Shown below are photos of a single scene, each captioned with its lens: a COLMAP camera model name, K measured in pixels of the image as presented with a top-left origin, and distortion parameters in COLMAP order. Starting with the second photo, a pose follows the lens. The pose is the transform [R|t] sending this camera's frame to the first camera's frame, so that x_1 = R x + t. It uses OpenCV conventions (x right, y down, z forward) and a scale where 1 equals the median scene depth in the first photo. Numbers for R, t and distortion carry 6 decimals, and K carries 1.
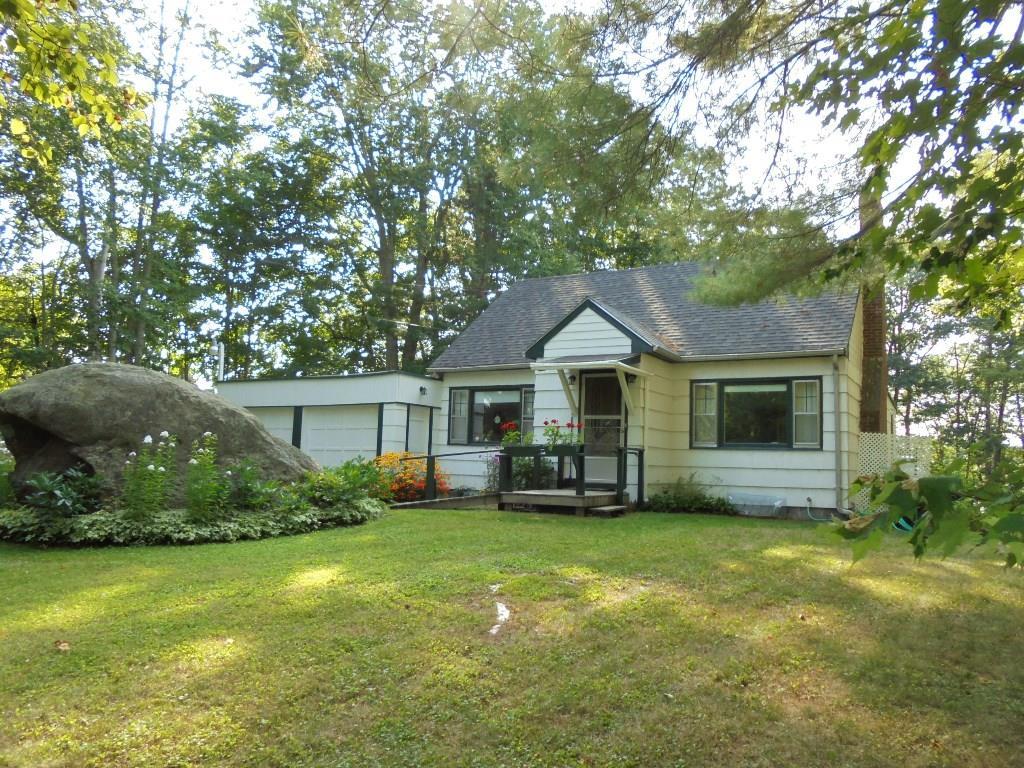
lens RADIAL K [[781.4, 0, 512.1], [0, 781.4, 384.6], [0, 0, 1]] dist [-0.062230, 0.003564]
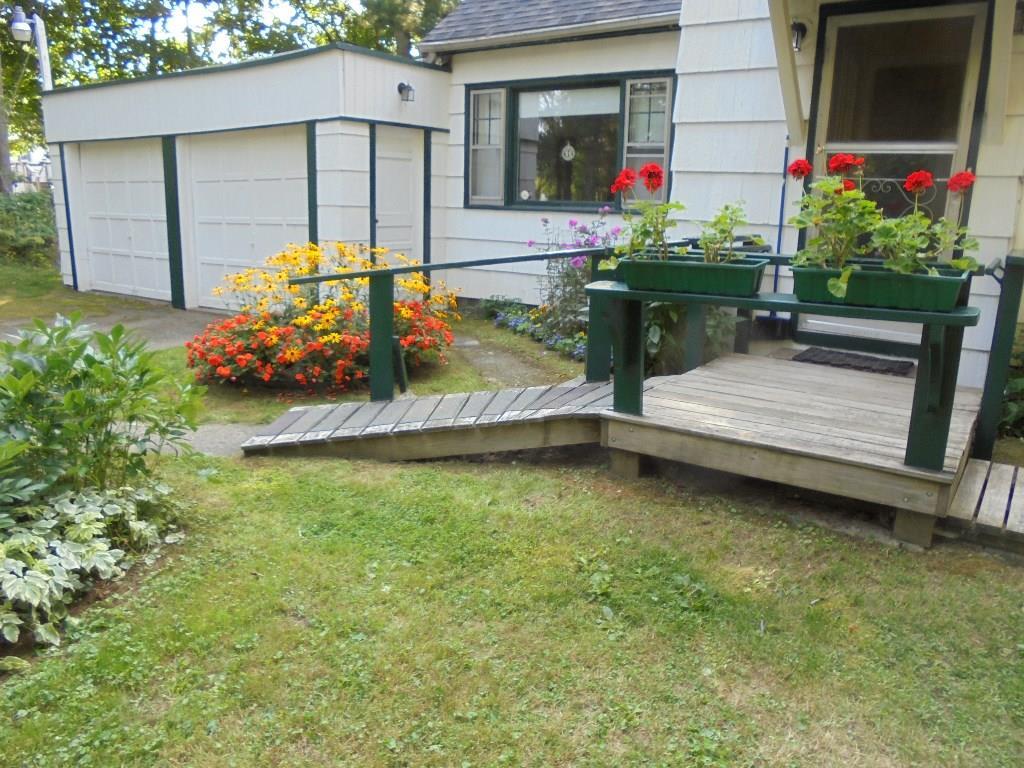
lens RADIAL K [[781.4, 0, 509.9], [0, 781.4, 381.5], [0, 0, 1]] dist [-0.062230, 0.003564]
pose [[0.997521, 0.007858, -0.069935, -0.019794], [0.015418, 0.945203, 0.326118, 0.021667], [0.068666, -0.326387, 0.942739, 0.516512]]
